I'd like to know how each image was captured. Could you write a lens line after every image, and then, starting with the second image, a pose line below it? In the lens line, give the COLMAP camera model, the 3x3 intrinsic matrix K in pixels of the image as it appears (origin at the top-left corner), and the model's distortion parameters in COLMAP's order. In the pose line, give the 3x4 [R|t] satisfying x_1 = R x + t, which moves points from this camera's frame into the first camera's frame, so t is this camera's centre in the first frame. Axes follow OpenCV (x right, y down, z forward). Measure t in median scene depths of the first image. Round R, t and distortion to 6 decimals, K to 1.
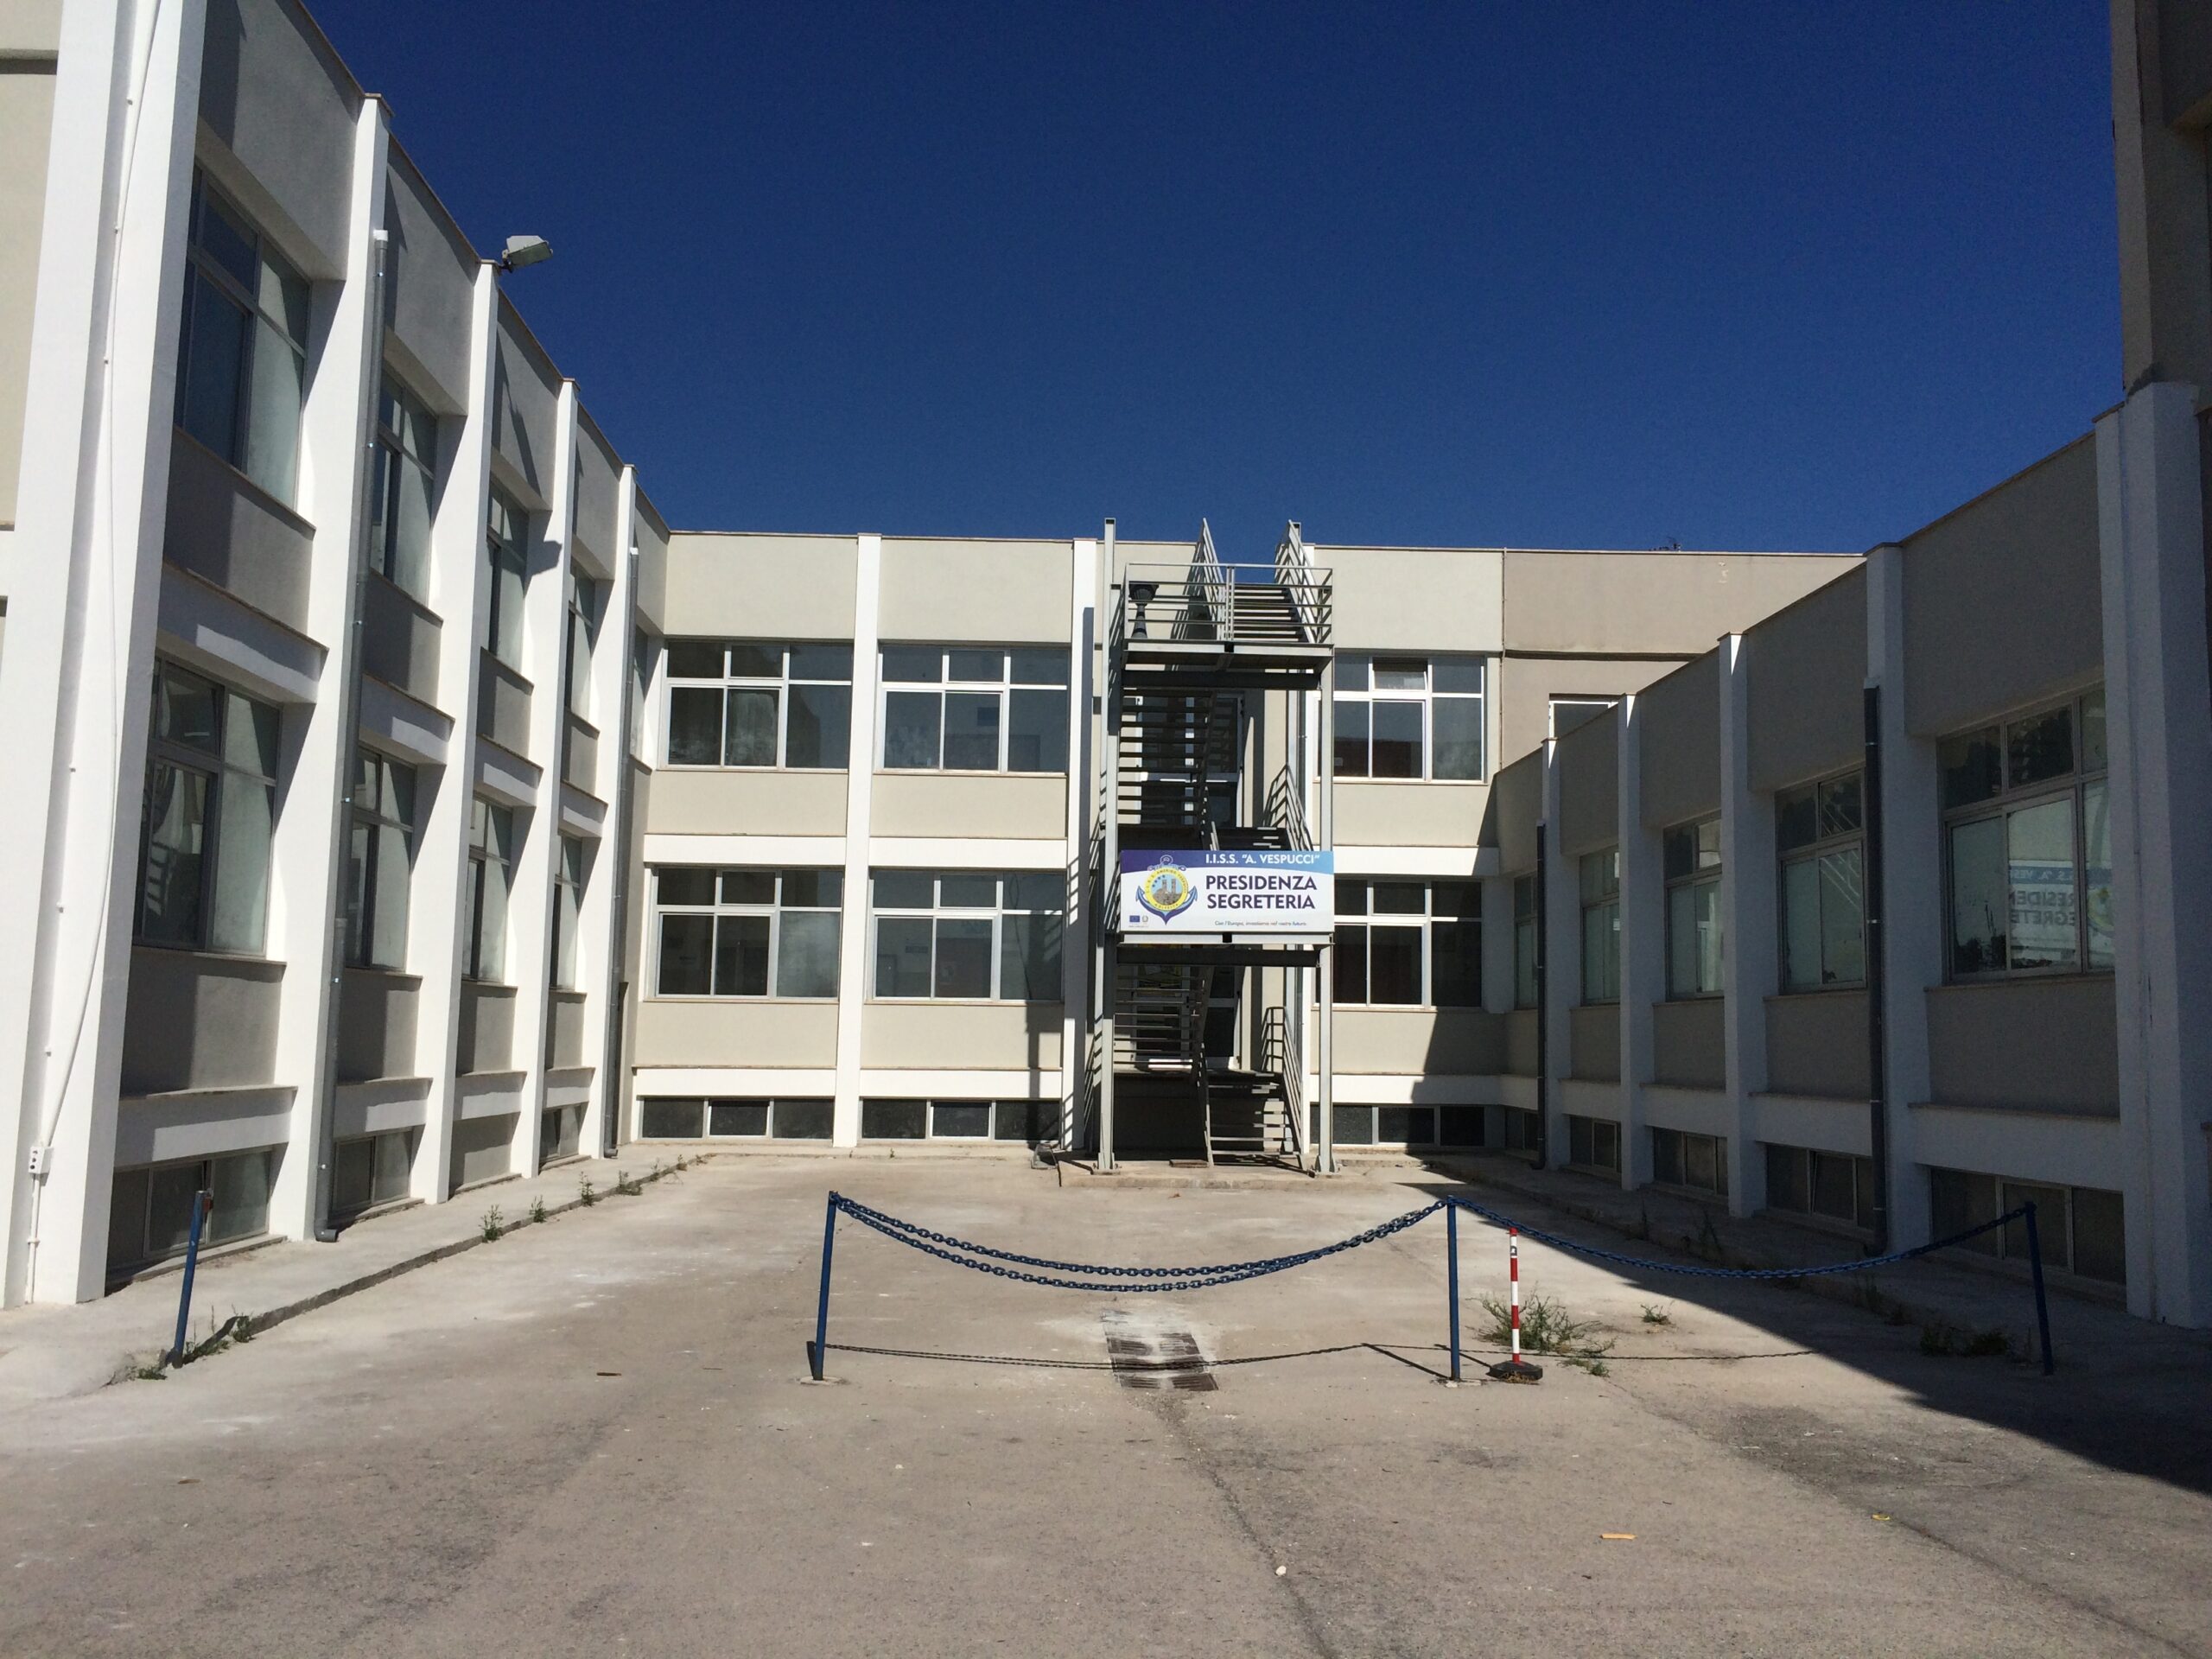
lens RADIAL K [[1897.1, 0, 1106.0], [0, 1897.1, 829.5], [0, 0, 1]] dist [0.093875, -0.138685]
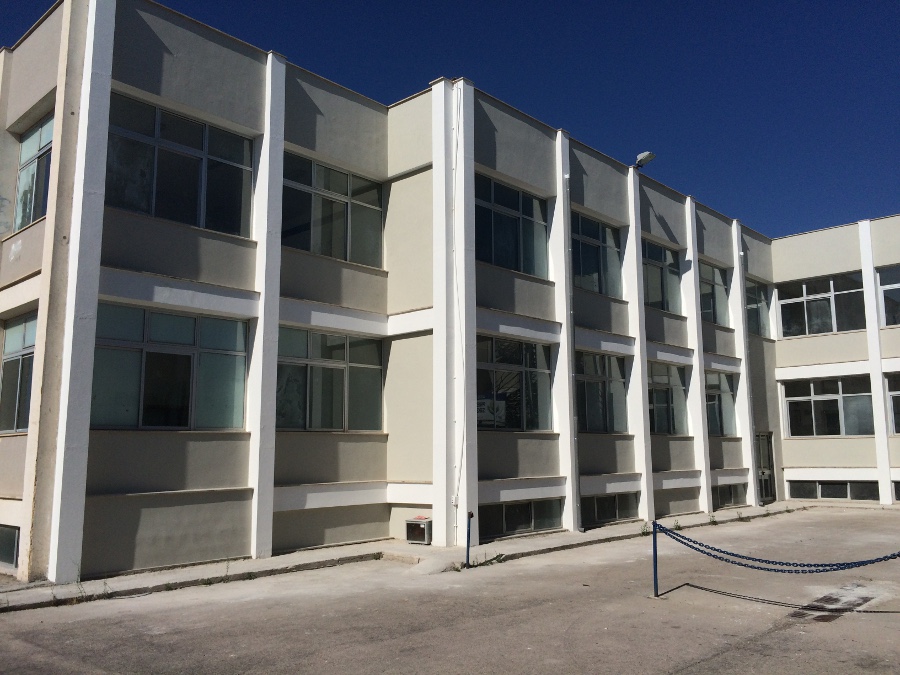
lens RADIAL K [[771.9, 0, 450.0], [0, 771.9, 337.5], [0, 0, 1]] dist [0.093875, -0.138685]
pose [[0.707647, -0.128589, -0.694767, 0.190026], [0.101346, 0.991605, -0.080304, 0.002092], [0.699260, -0.013585, 0.714738, 0.036214]]
